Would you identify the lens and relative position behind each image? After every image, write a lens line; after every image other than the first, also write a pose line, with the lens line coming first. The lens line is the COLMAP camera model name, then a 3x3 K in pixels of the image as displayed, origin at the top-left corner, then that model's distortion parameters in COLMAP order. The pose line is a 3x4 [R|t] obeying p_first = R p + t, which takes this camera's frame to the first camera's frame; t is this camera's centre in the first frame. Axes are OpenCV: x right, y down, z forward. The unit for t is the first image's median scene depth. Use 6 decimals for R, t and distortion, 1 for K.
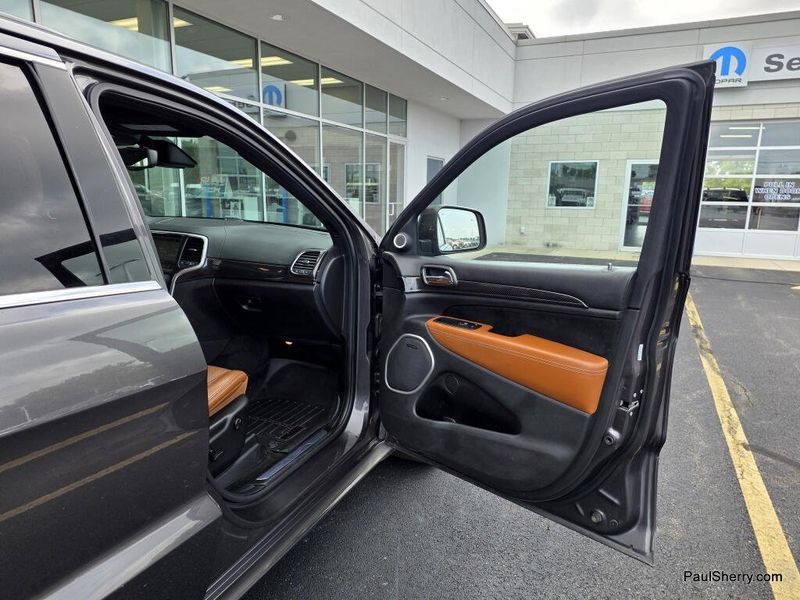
lens RADIAL K [[515.3, 0, 400.0], [0, 515.3, 300.0], [0, 0, 1]] dist [-0.020264, -0.001669]
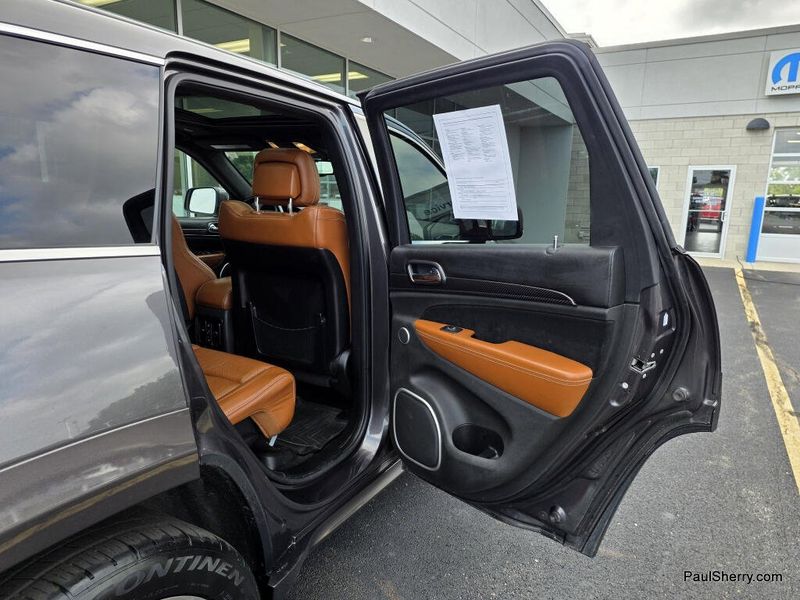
lens RADIAL K [[515.3, 0, 400.0], [0, 515.3, 300.0], [0, 0, 1]] dist [-0.020264, -0.001669]
pose [[0.995479, 0.023708, -0.091981, -0.026797], [-0.024558, 0.999665, -0.008125, 0.013998], [0.091757, 0.010347, 0.995728, -0.057797]]
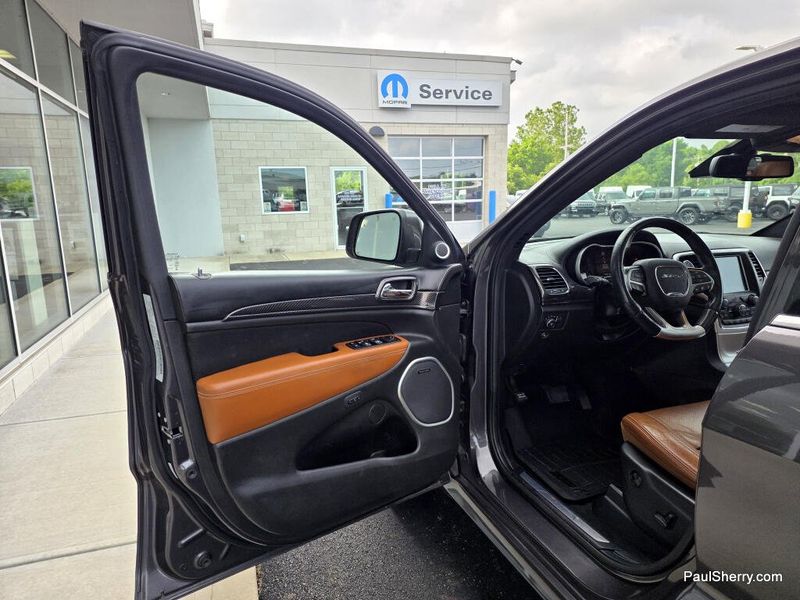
lens RADIAL K [[515.3, 0, 400.0], [0, 515.3, 300.0], [0, 0, 1]] dist [-0.020264, -0.001669]
pose [[0.737955, -0.155391, 0.656716, -0.236013], [0.161713, 0.985495, 0.051469, -0.028825], [-0.655188, 0.068218, 0.752380, 0.109550]]
